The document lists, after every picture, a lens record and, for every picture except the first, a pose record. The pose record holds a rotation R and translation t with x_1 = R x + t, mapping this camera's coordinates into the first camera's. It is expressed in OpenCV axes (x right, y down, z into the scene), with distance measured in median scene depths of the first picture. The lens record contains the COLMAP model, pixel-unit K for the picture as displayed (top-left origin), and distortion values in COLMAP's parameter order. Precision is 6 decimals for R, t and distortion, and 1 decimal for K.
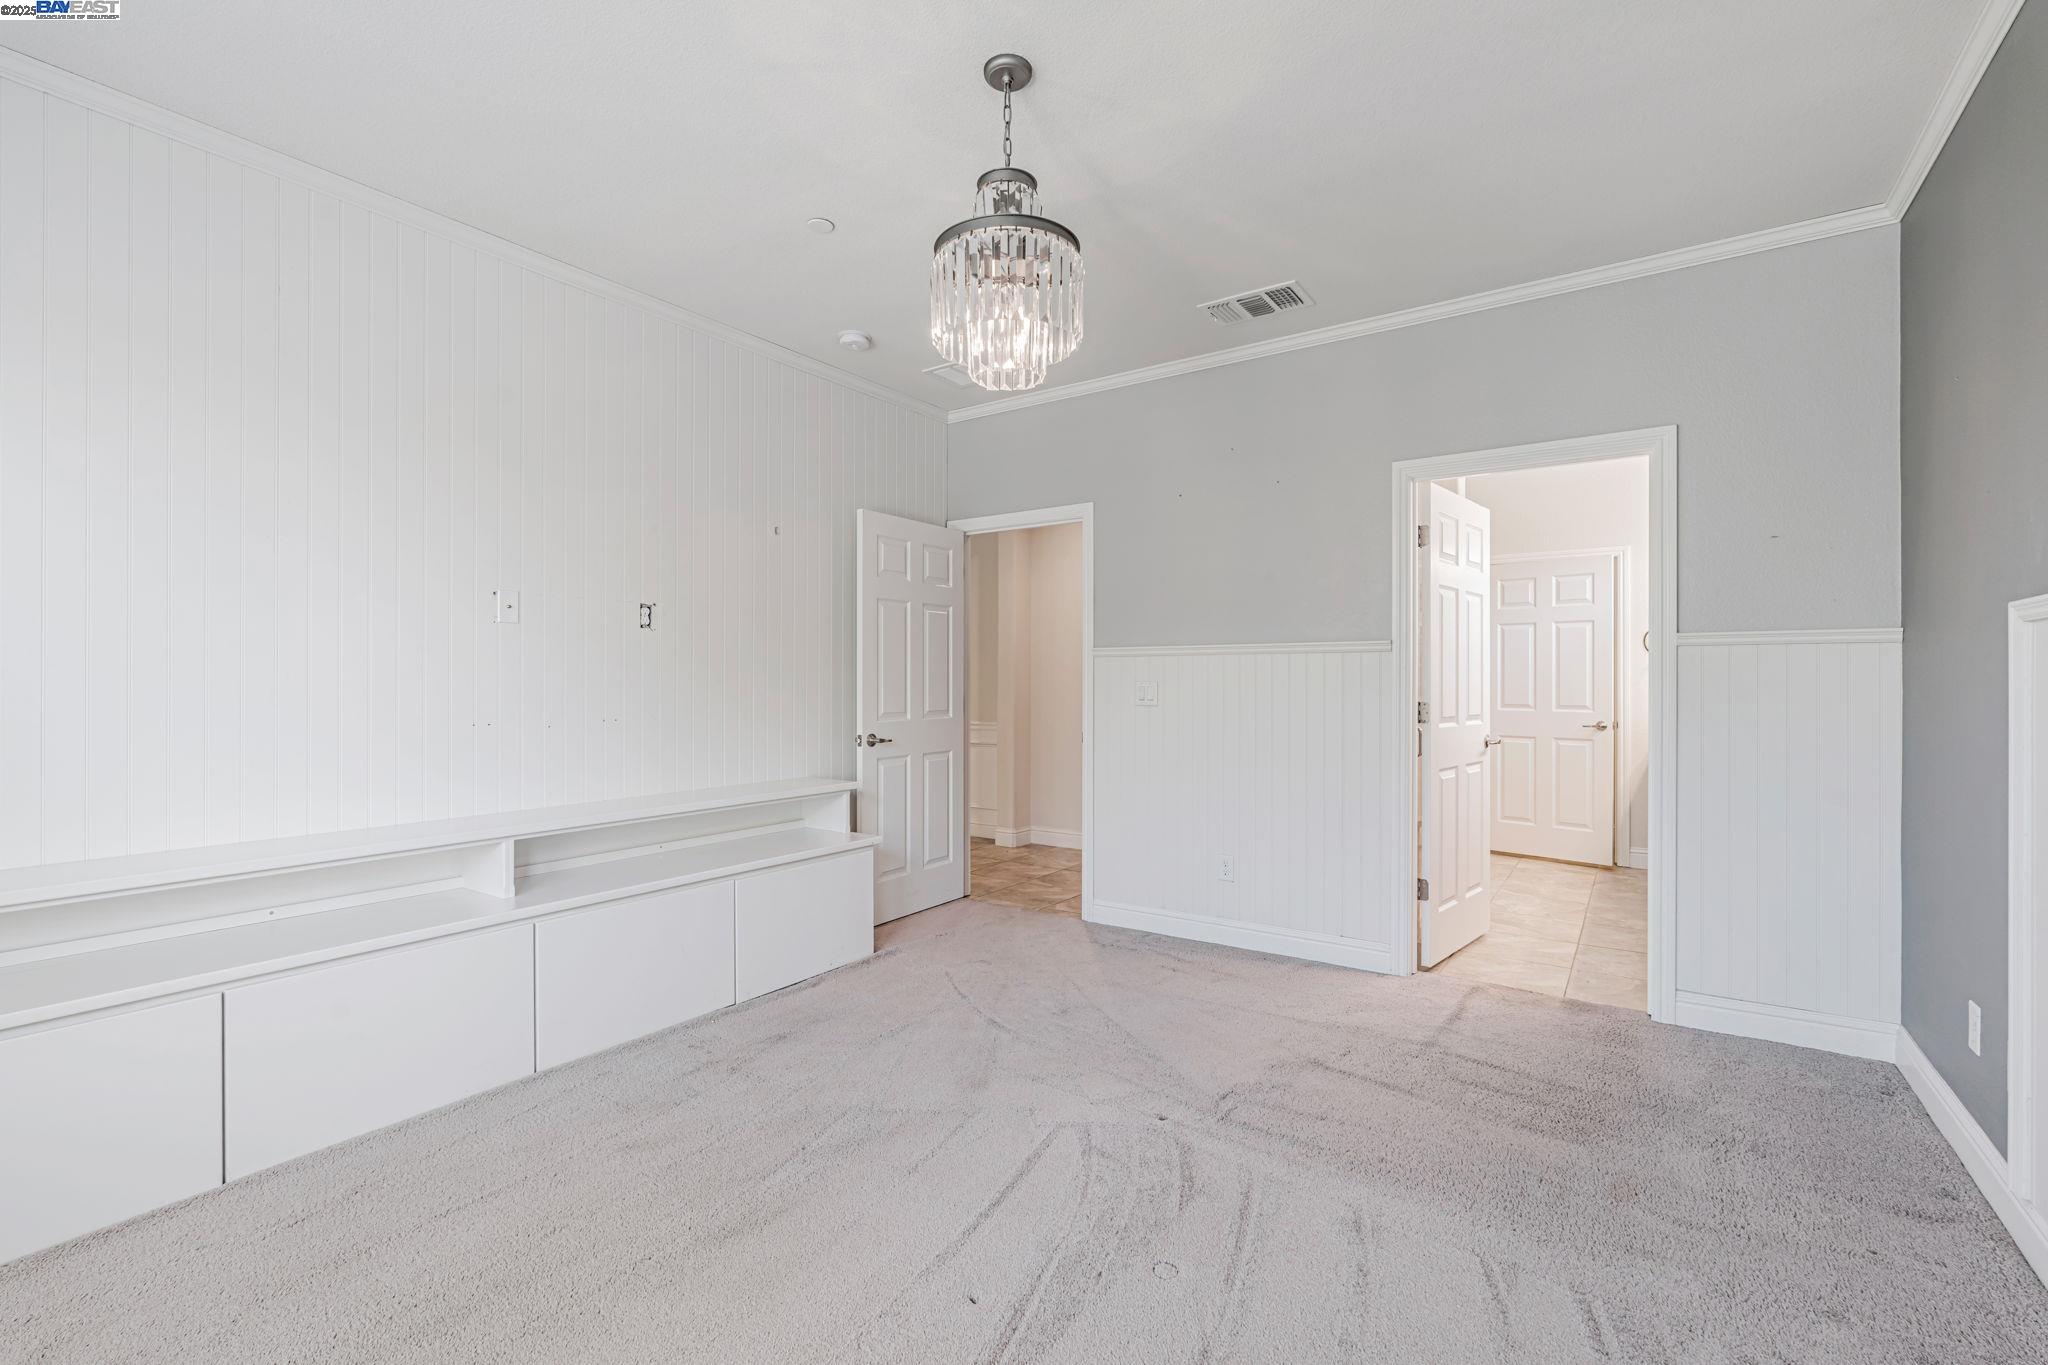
lens RADIAL K [[890.1, 0, 1027.9], [0, 890.1, 678.5], [0, 0, 1]] dist [-0.002294, 0.000330]
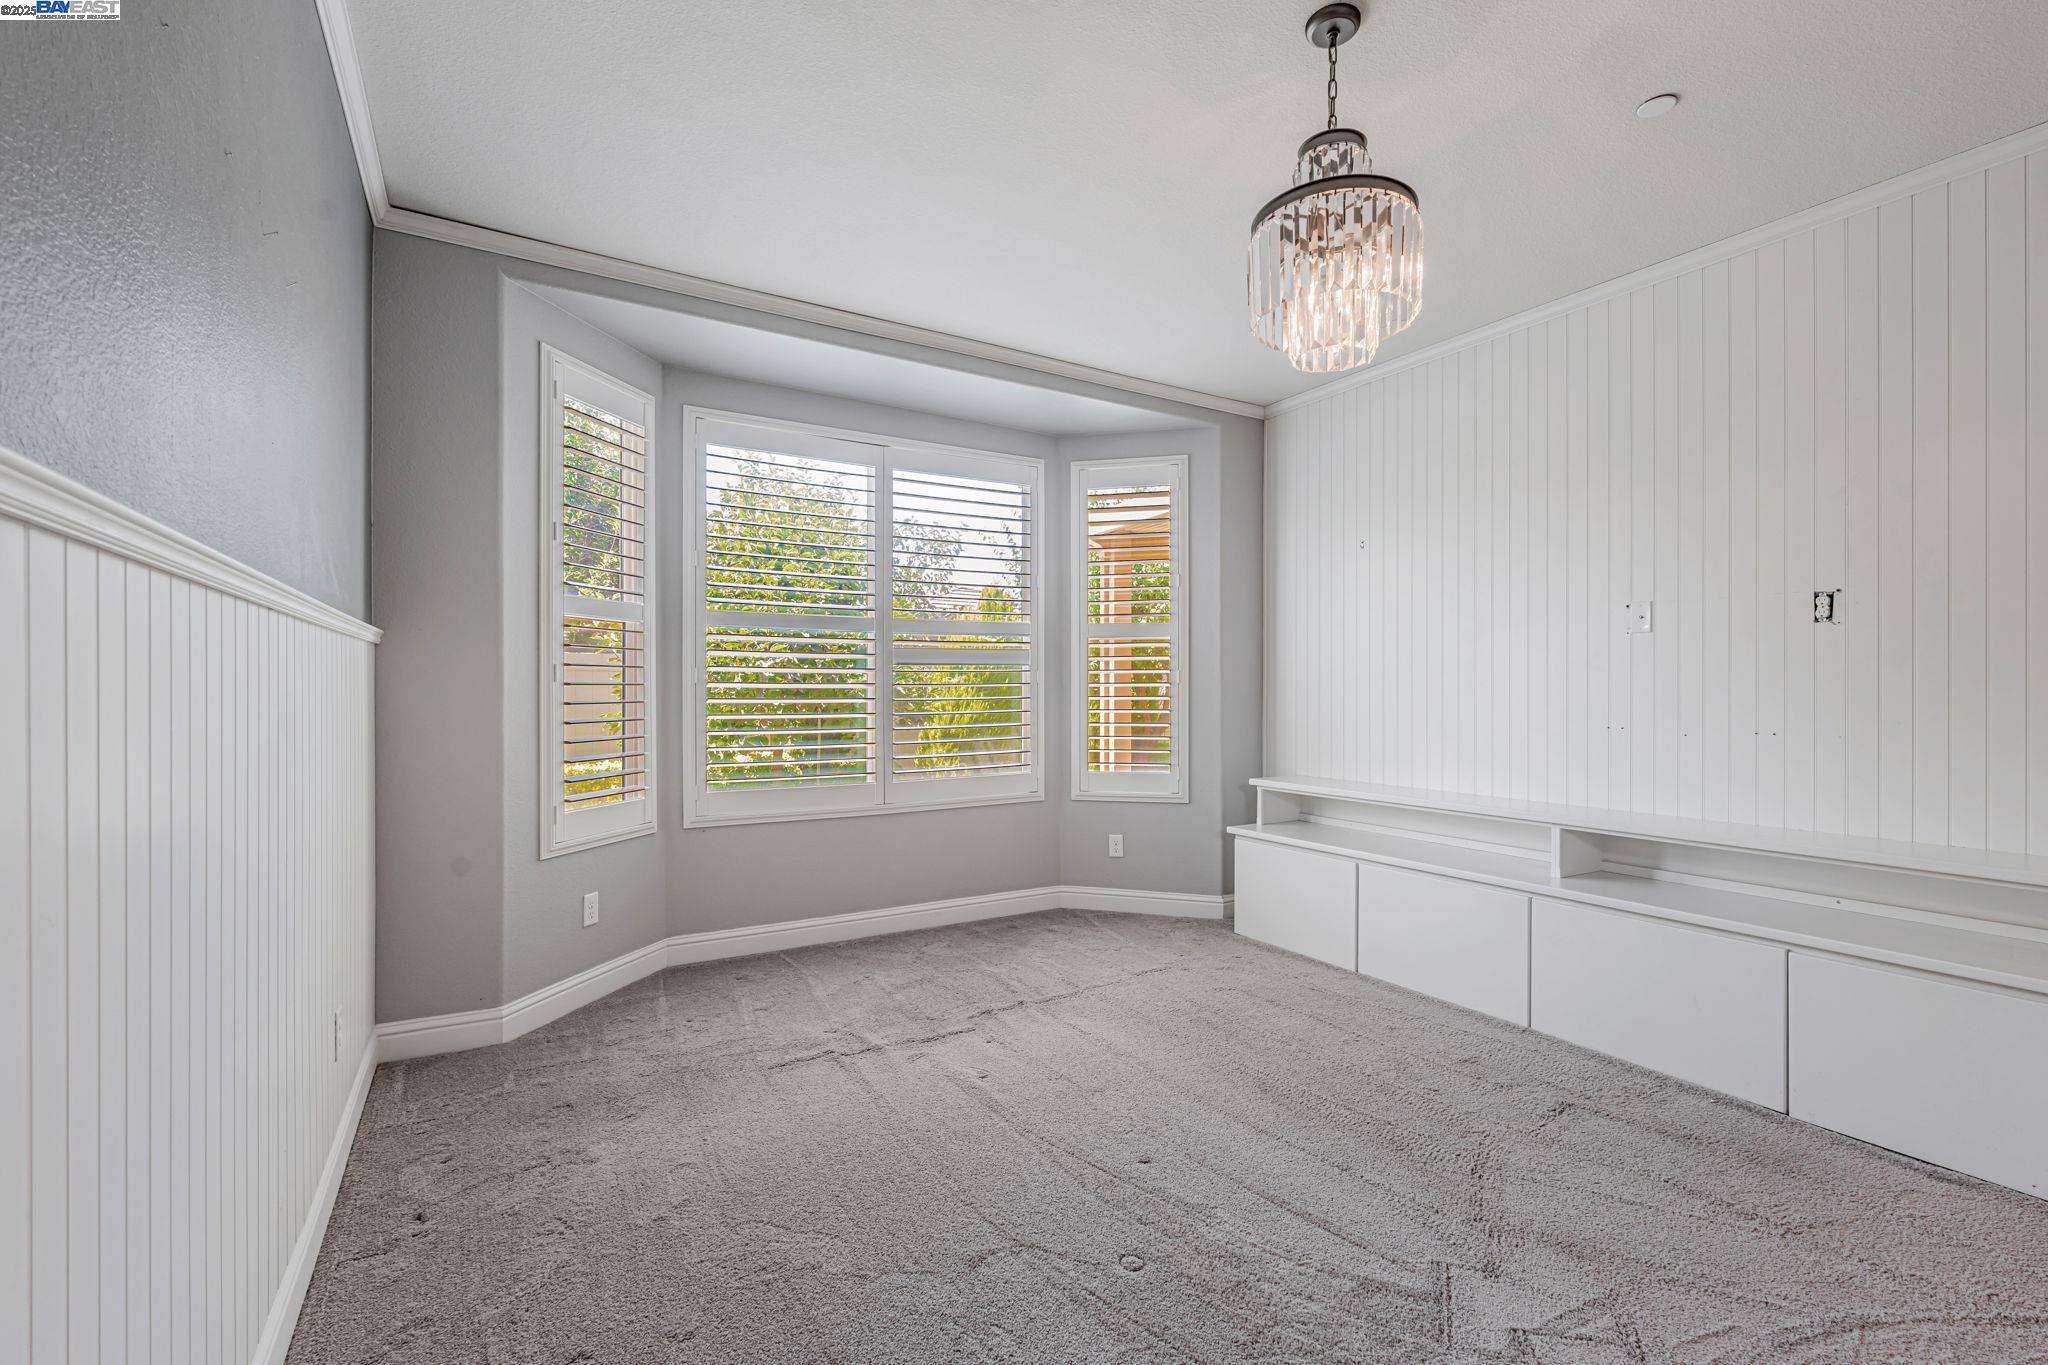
lens RADIAL K [[890.1, 0, 1027.9], [0, 890.1, 678.5], [0, 0, 1]] dist [-0.002294, 0.000330]
pose [[-0.392003, -0.001602, -0.919963, 0.871925], [0.000921, 0.999997, -0.002134, -0.007743], [0.919963, -0.001684, -0.392000, 0.982792]]
